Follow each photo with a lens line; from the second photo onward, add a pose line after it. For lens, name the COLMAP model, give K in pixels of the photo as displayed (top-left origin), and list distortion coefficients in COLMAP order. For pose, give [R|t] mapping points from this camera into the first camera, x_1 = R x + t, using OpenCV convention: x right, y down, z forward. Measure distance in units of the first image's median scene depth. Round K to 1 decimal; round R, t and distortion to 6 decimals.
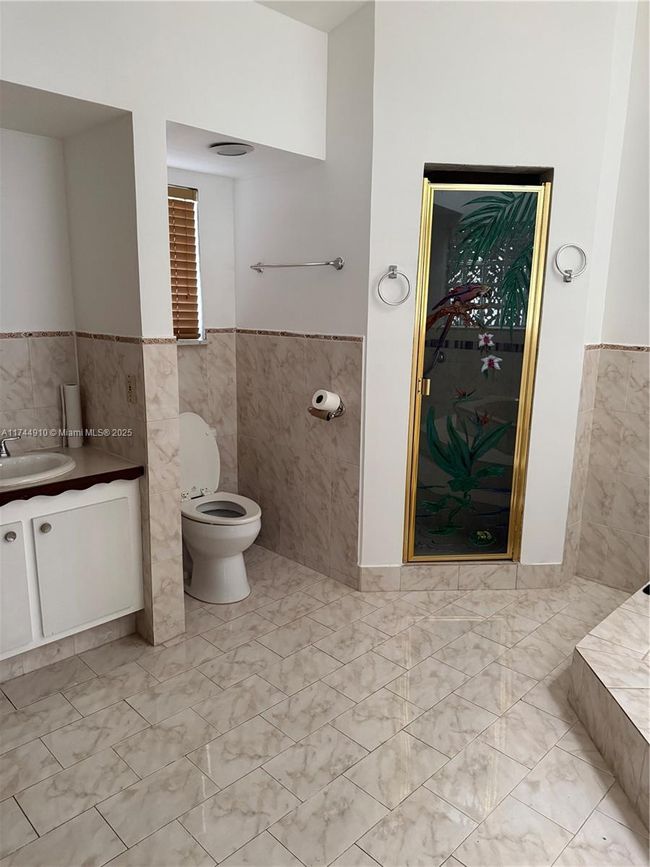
lens RADIAL K [[621.5, 0, 325.0], [0, 621.5, 433.5], [0, 0, 1]] dist [0.051421, -0.061481]
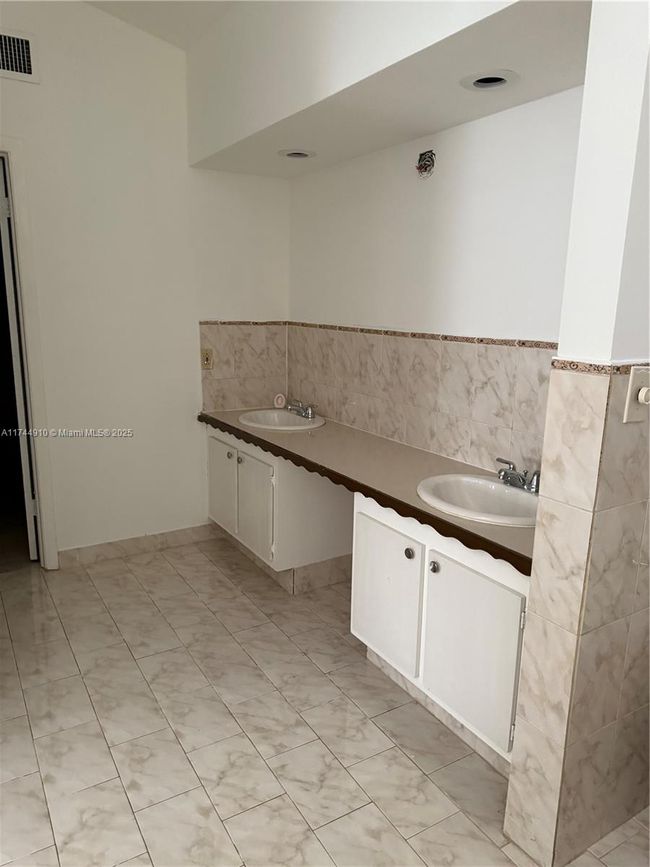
lens RADIAL K [[621.5, 0, 325.0], [0, 621.5, 433.5], [0, 0, 1]] dist [0.051421, -0.061481]
pose [[-0.236273, 0.182681, -0.954360, 0.313875], [-0.225784, 0.944964, 0.236781, -0.161443], [0.945091, 0.271424, -0.182023, 0.840838]]
